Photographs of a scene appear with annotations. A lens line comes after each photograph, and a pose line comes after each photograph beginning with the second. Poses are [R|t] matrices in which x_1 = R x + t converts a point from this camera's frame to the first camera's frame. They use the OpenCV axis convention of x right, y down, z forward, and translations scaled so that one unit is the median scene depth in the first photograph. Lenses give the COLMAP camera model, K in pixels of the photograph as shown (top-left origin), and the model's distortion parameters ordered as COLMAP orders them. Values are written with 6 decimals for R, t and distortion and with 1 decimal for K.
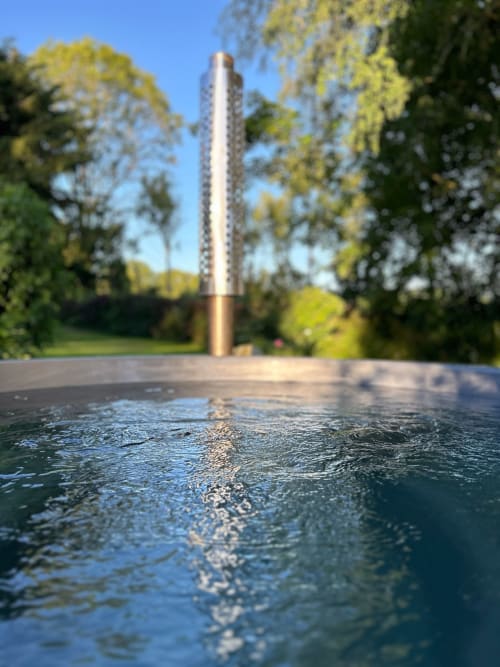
lens RADIAL K [[503.2, 0, 250.0], [0, 503.2, 333.5], [0, 0, 1]] dist [0.002683, -0.004225]
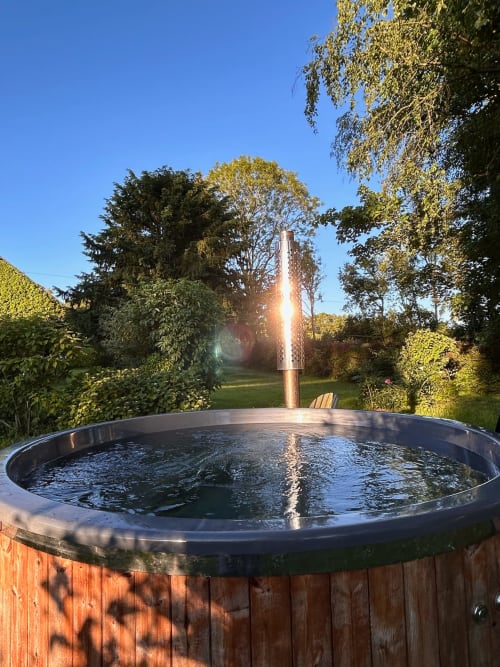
lens RADIAL K [[503.2, 0, 250.0], [0, 503.2, 333.5], [0, 0, 1]] dist [0.002683, -0.004225]
pose [[0.919294, -0.019451, -0.393091, 0.213299], [0.020720, 0.999785, -0.001015, -0.092366], [0.393026, -0.007212, 0.919499, -0.263758]]
